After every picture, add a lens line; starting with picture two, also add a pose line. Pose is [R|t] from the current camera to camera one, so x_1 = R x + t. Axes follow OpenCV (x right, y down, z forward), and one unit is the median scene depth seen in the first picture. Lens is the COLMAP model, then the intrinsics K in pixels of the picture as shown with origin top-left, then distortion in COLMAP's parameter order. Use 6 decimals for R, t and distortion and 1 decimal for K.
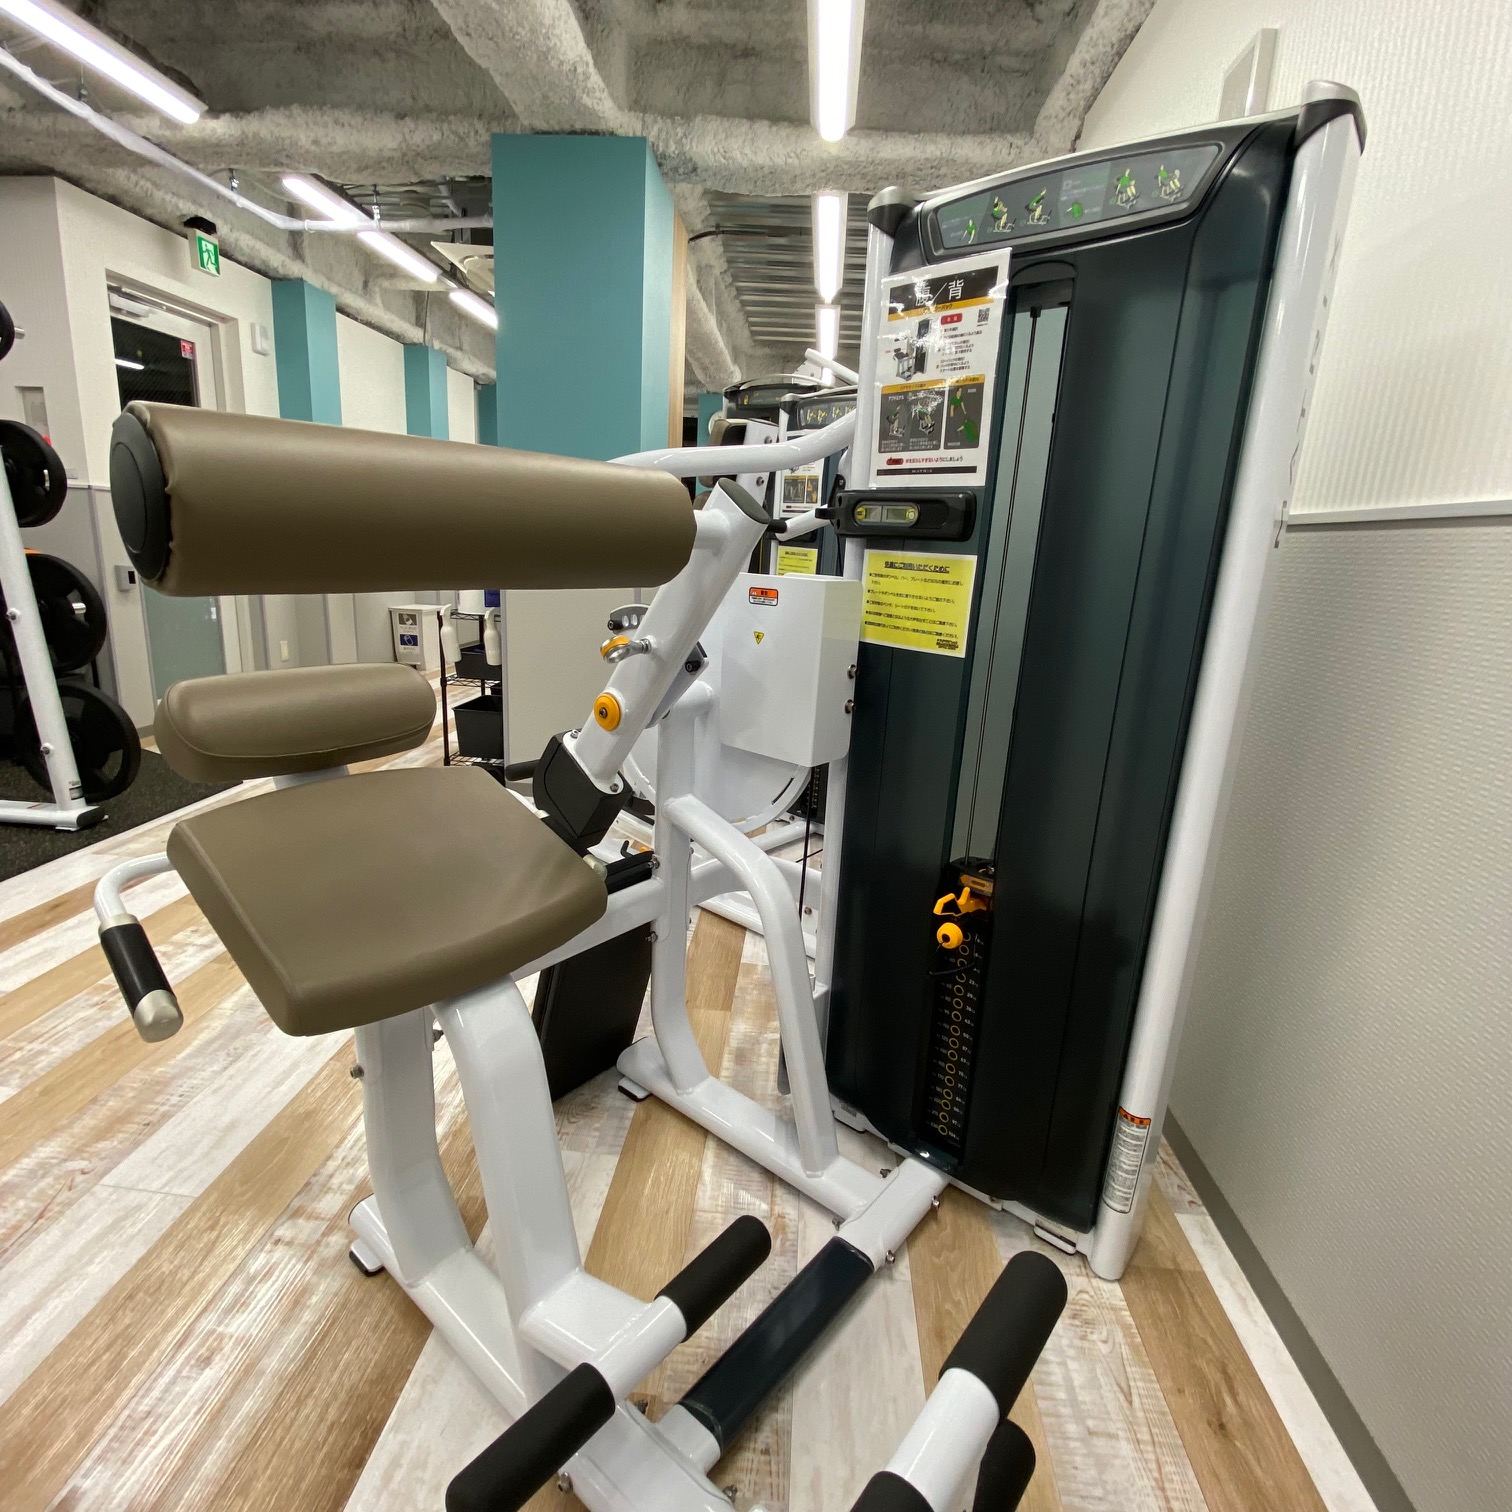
lens RADIAL K [[813.4, 0, 753.0], [0, 813.4, 746.4], [0, 0, 1]] dist [0.013121, -0.014580]
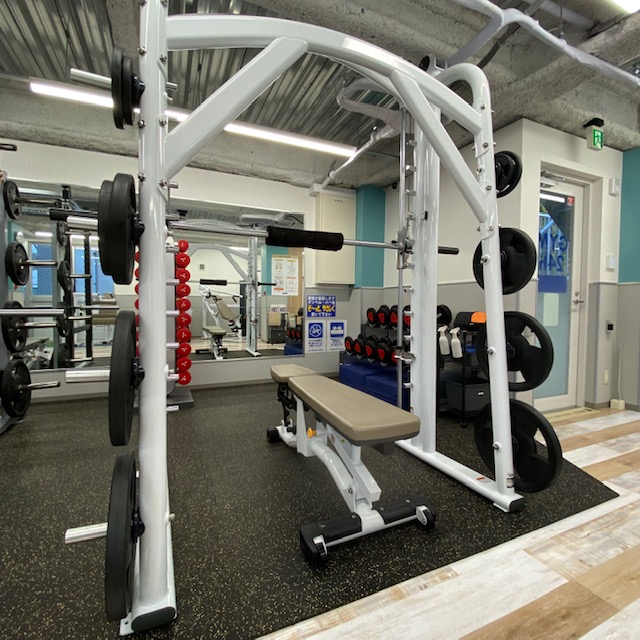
lens RADIAL K [[344.3, 0, 315.7], [0, 344.3, 315.0], [0, 0, 1]] dist [0.013121, -0.014580]
pose [[0.467266, -0.021181, -0.883863, -0.921555], [-0.196795, 0.972141, -0.127334, -0.153141], [0.861936, 0.233438, 0.450081, 0.779827]]
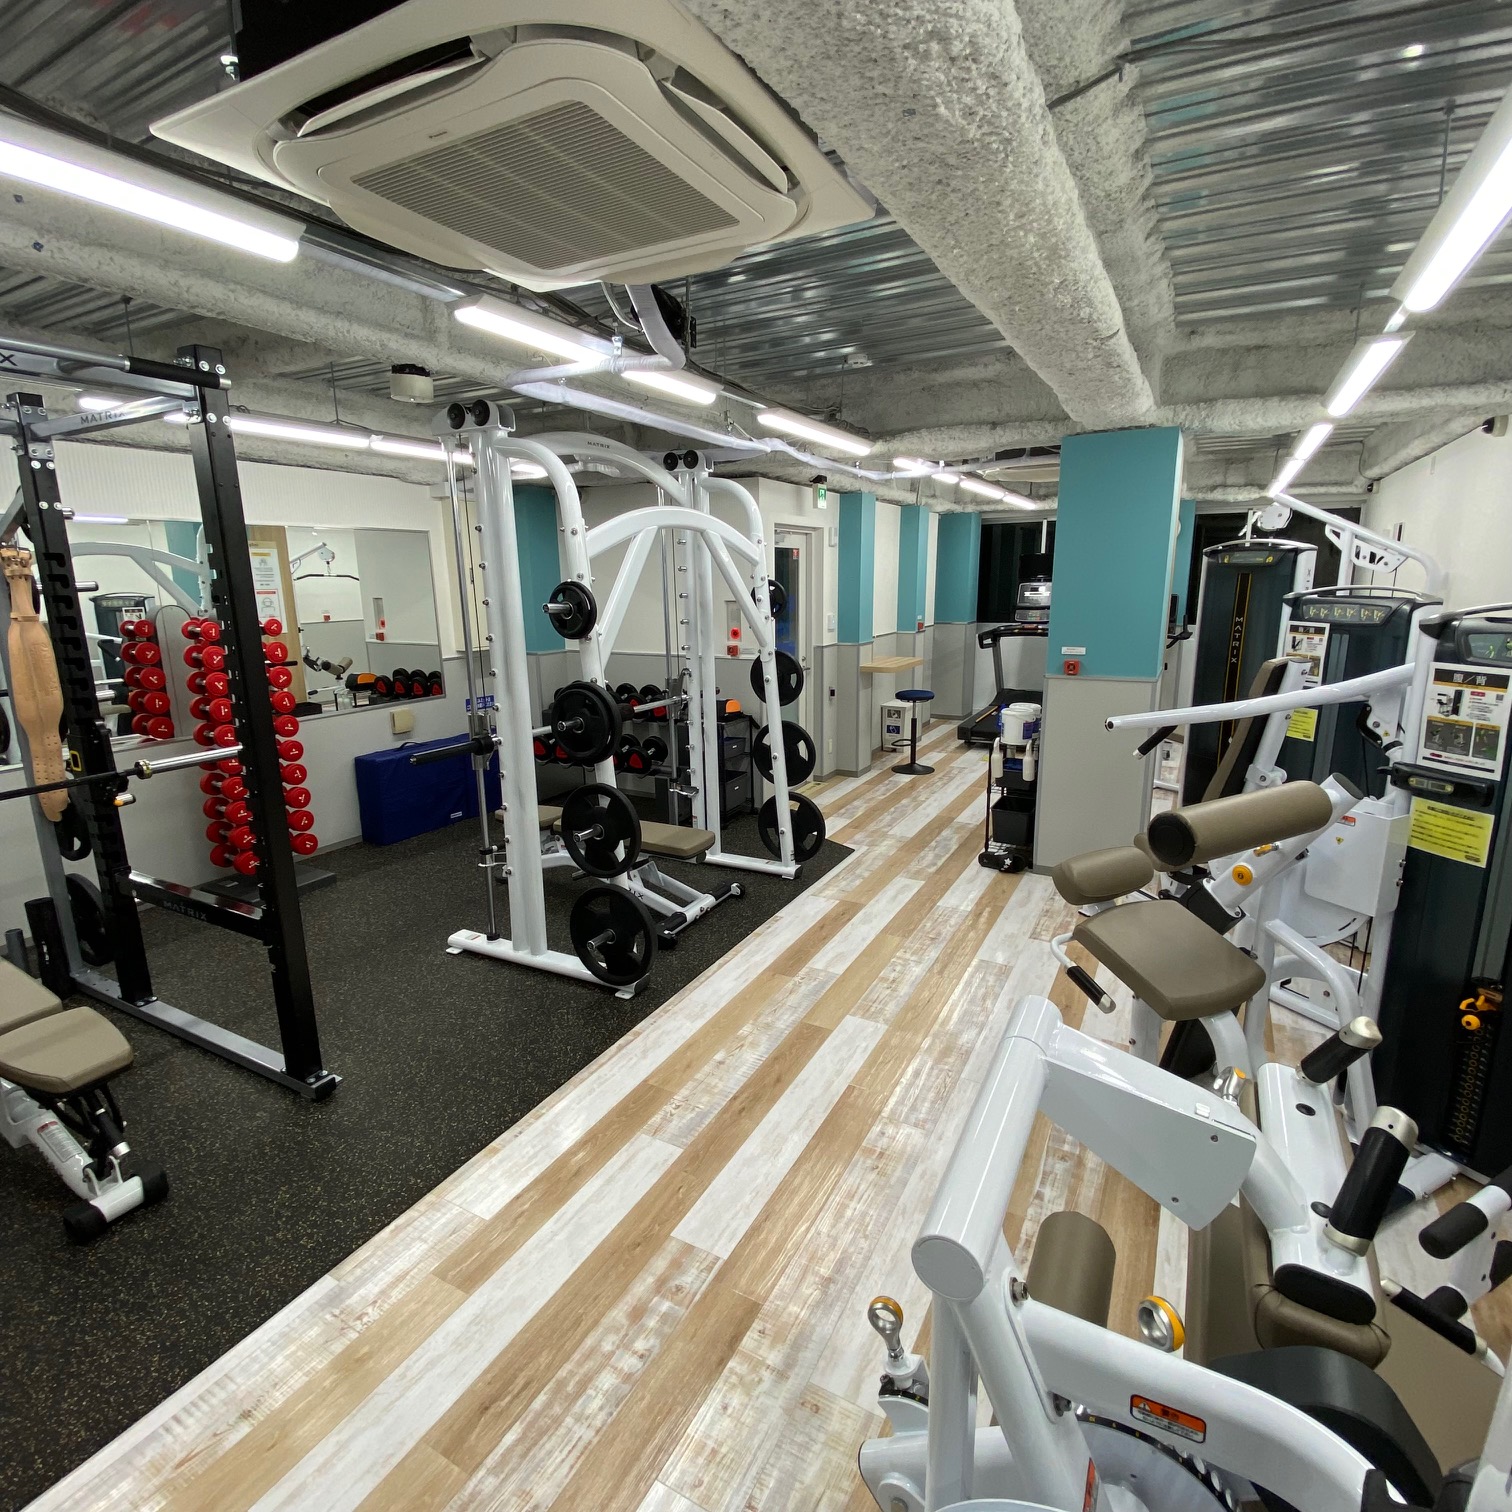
lens RADIAL K [[813.4, 0, 757.8], [0, 813.4, 745.1], [0, 0, 1]] dist [0.013121, -0.014580]
pose [[0.909246, 0.017579, -0.415887, -0.390125], [-0.038001, 0.998441, -0.040878, -0.207944], [0.414520, 0.052972, 0.908497, -1.122334]]
